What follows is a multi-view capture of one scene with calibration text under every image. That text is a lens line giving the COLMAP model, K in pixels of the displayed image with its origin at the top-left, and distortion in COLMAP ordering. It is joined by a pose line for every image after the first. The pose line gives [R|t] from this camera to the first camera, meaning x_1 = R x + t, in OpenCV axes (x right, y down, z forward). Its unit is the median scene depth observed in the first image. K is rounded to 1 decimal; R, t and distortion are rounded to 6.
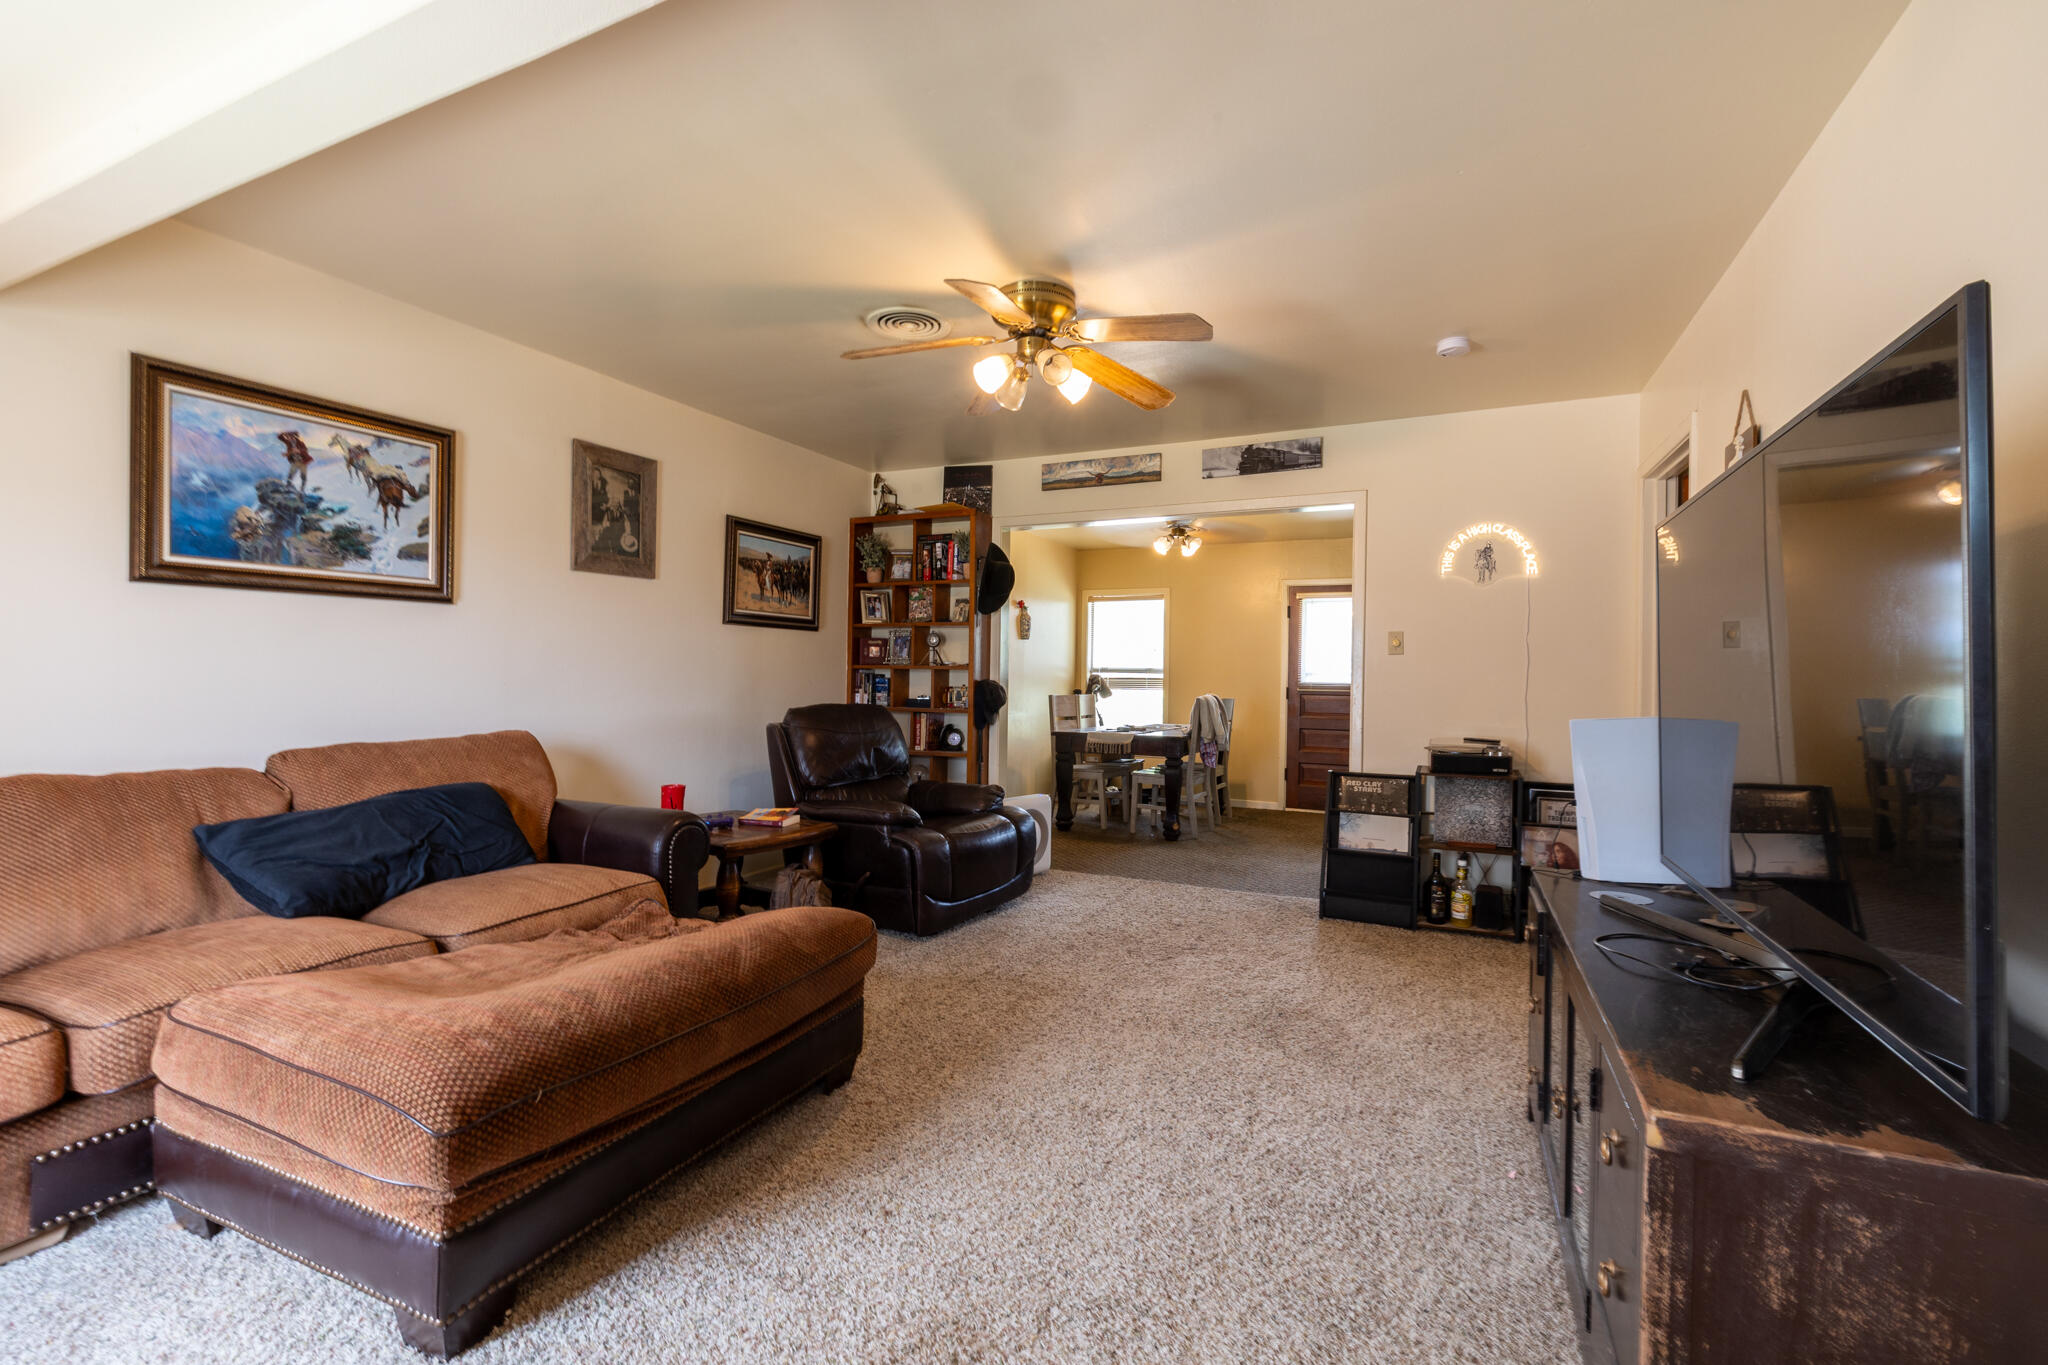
lens RADIAL K [[854.4, 0, 1024.0], [0, 854.4, 682.5], [0, 0, 1]] dist [-0.002692, -0.000016]
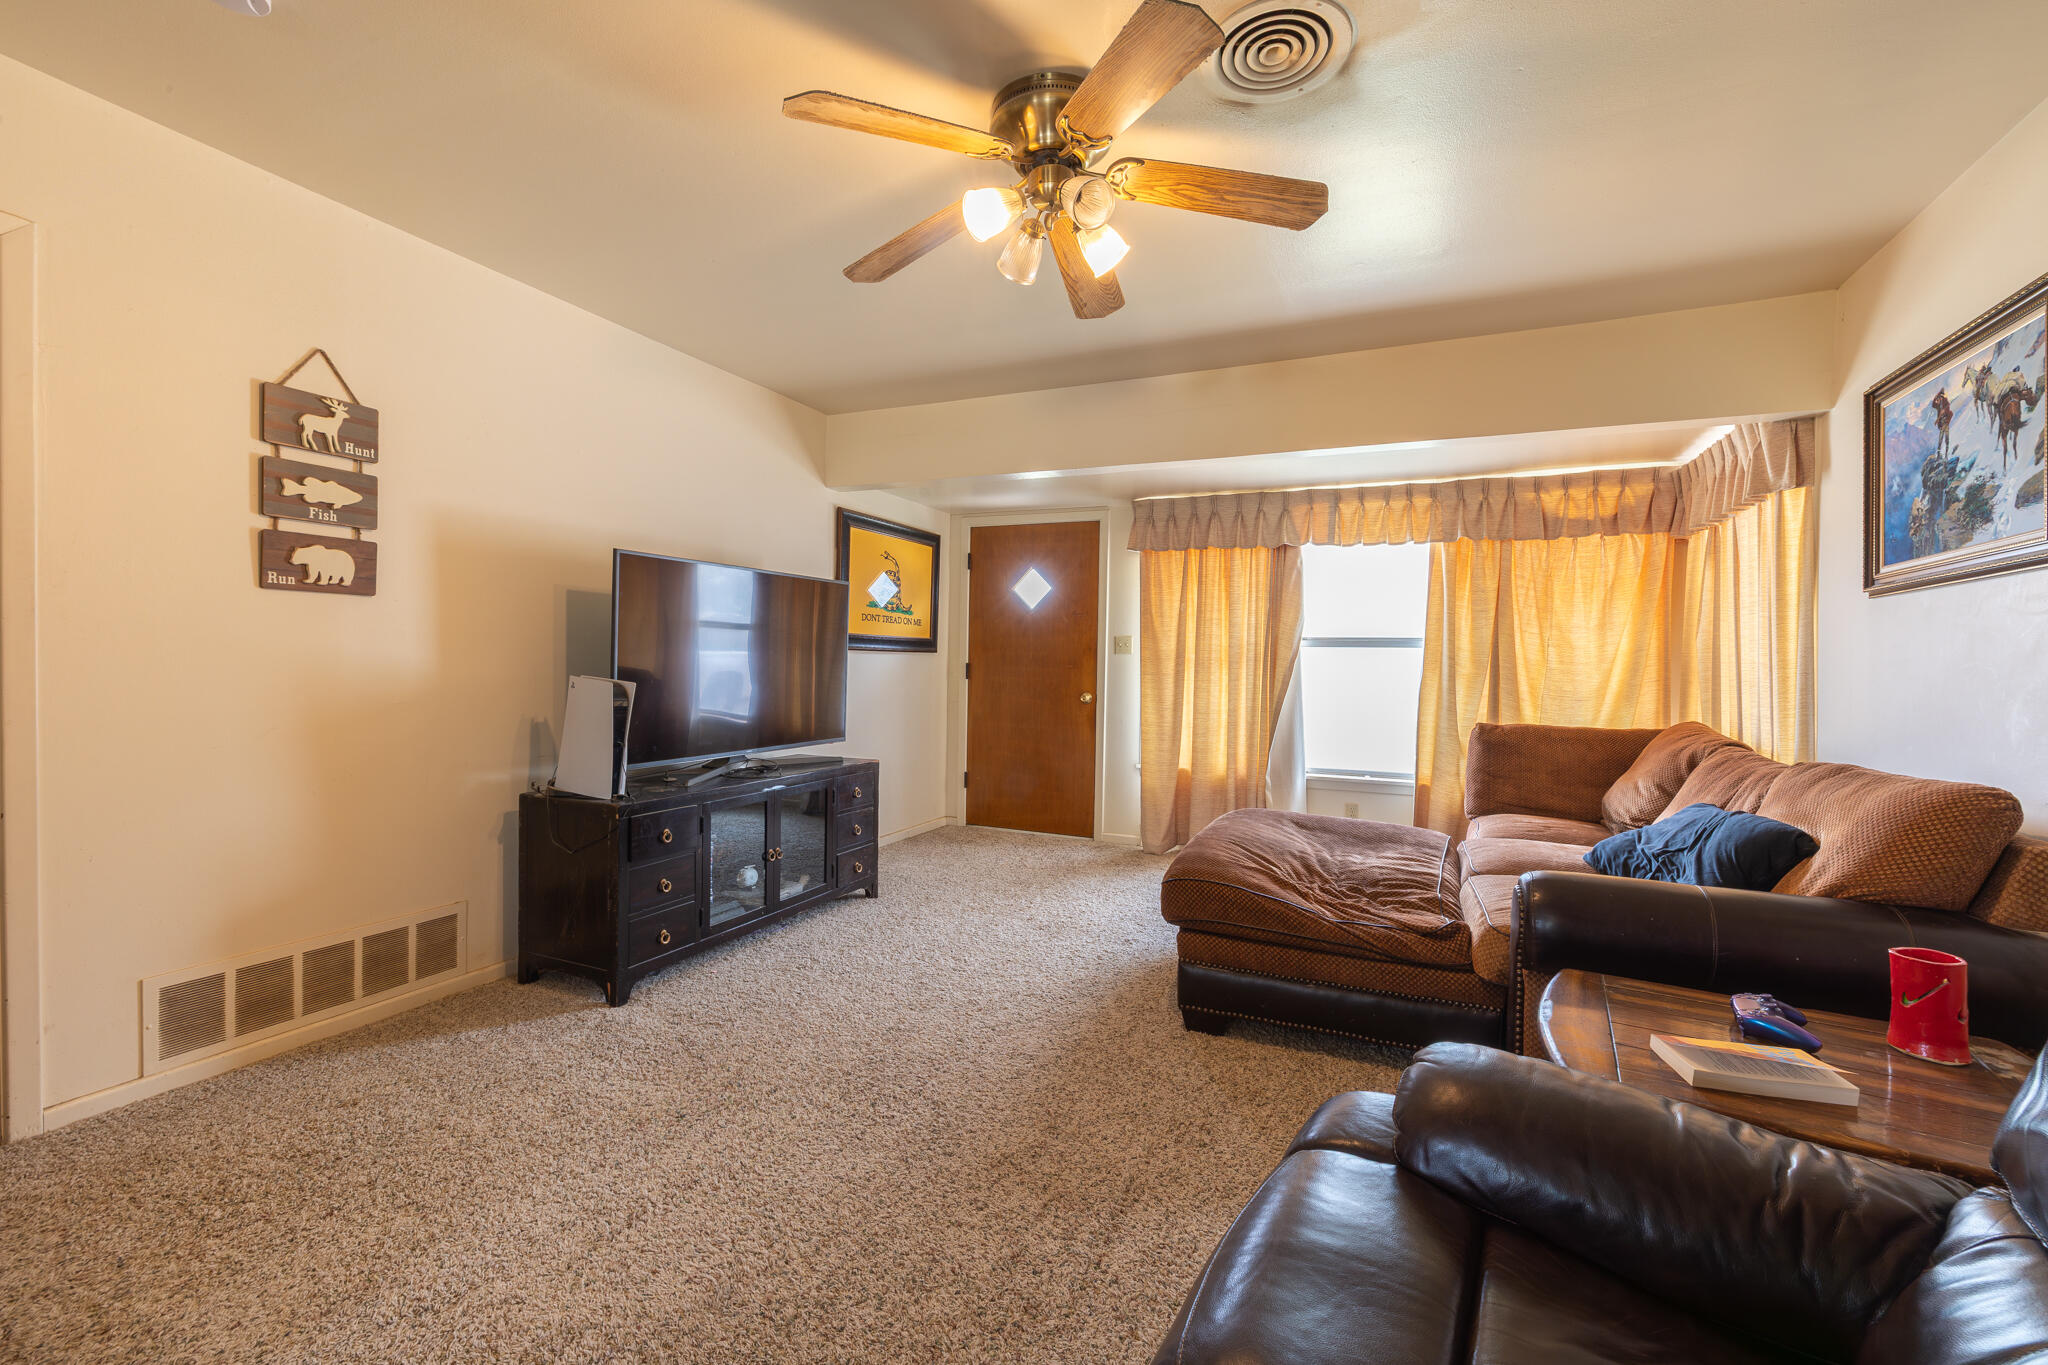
lens RADIAL K [[854.4, 0, 1024.0], [0, 854.4, 682.5], [0, 0, 1]] dist [-0.002692, -0.000016]
pose [[-0.999020, -0.032866, -0.029659, 0.039466], [-0.033754, 0.998982, 0.029938, -0.006643], [0.028645, 0.030910, -0.999112, 1.656814]]
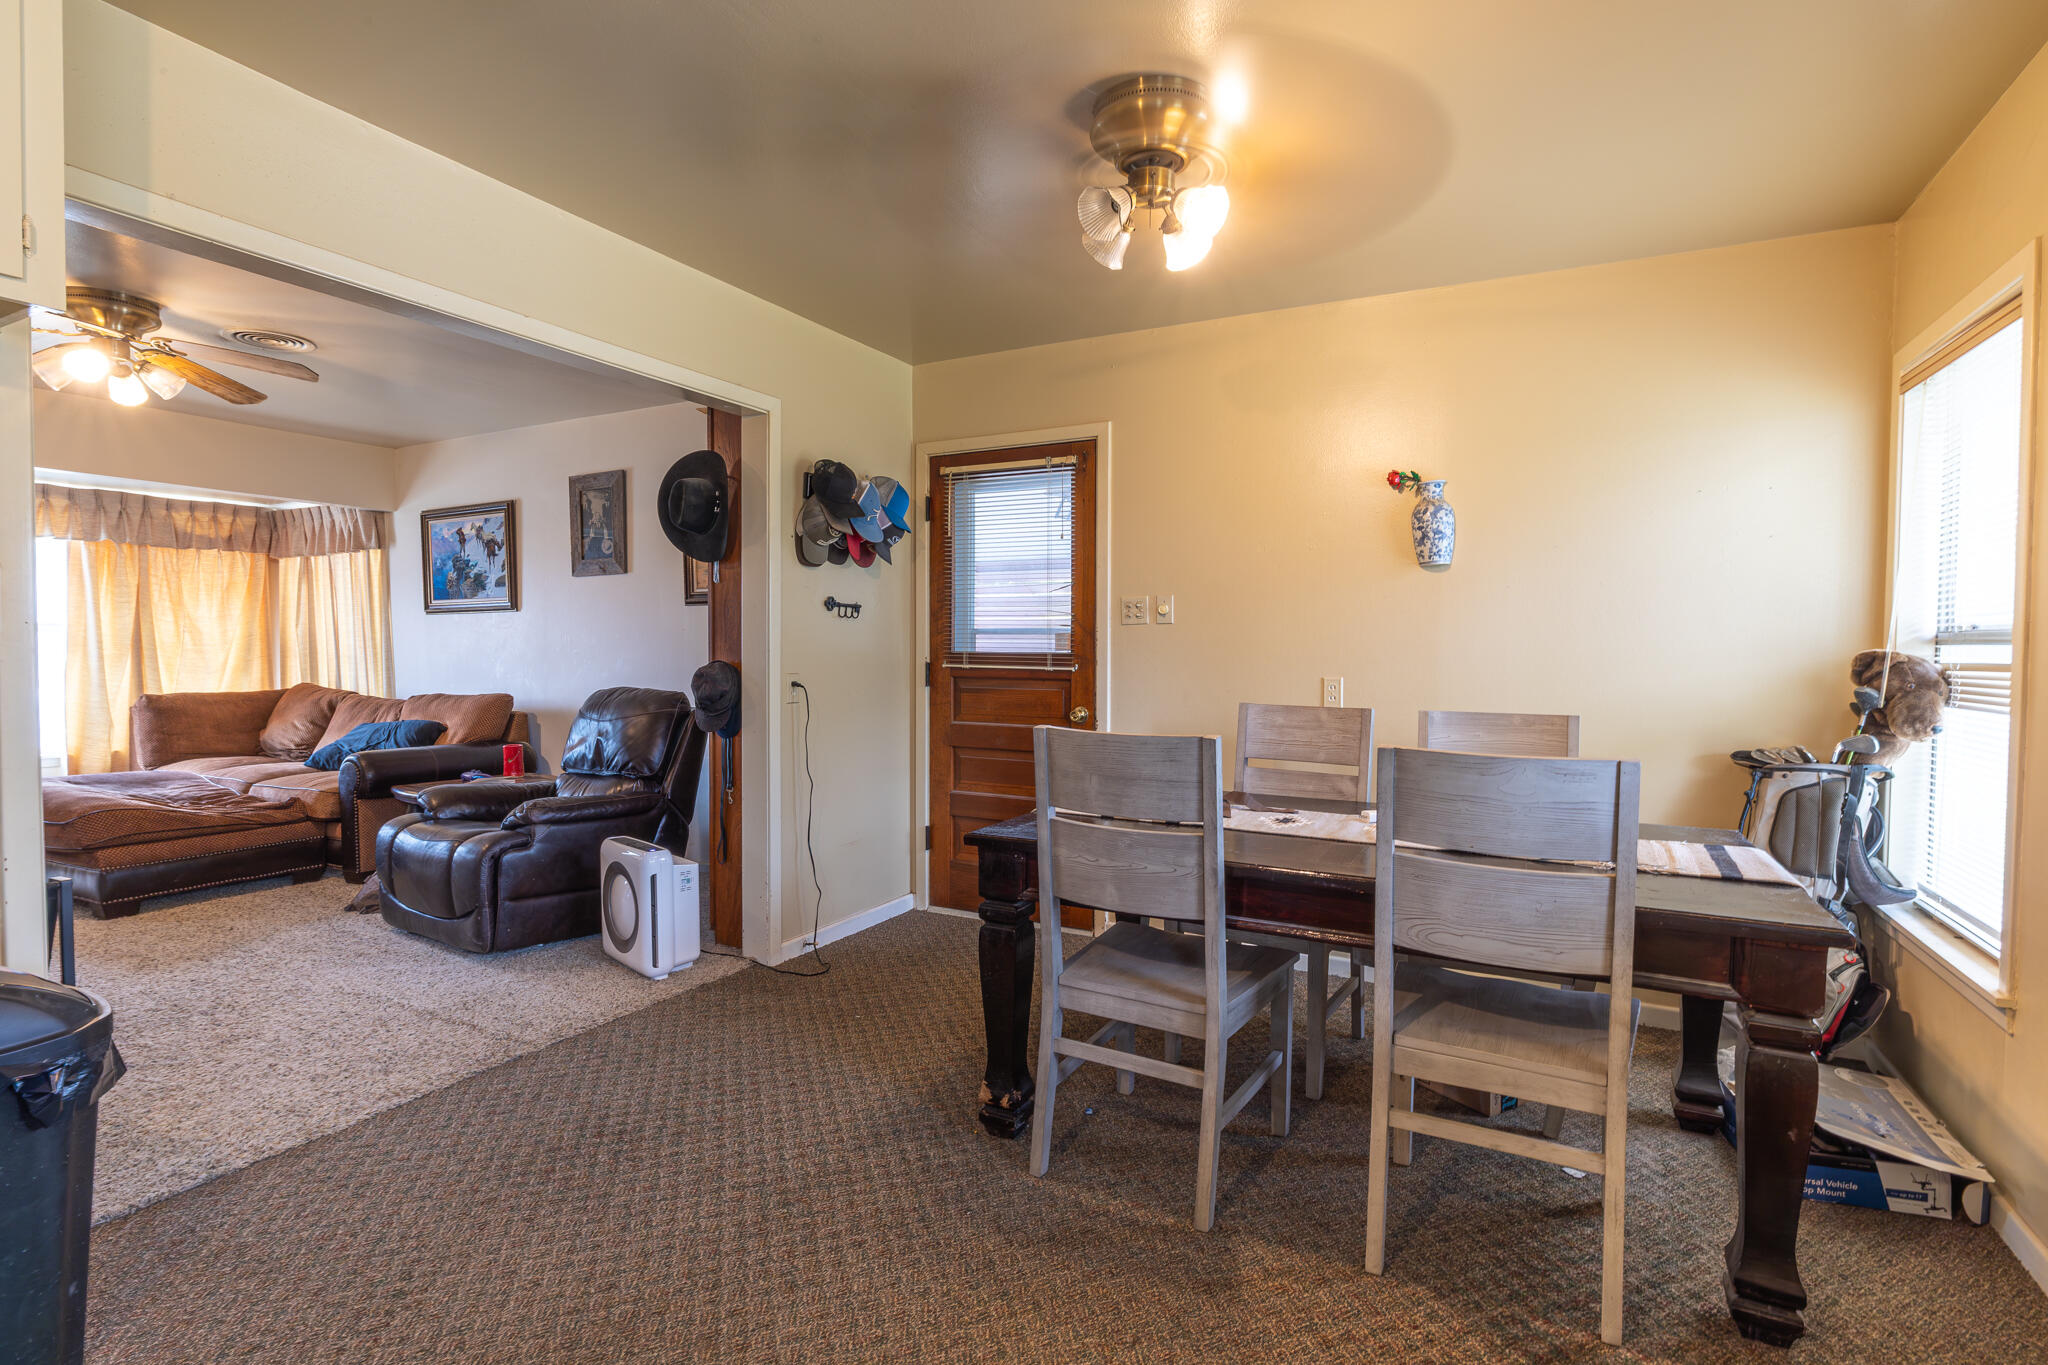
lens RADIAL K [[987.8, 0, 1024.0], [0, 987.8, 682.5], [0, 0, 1]] dist [0.000821, 0.000079]
pose [[-0.031600, 0.016075, -0.999371, 1.184299], [-0.013463, 0.999773, 0.016507, -0.004920], [0.999410, 0.013976, -0.031377, 2.127391]]
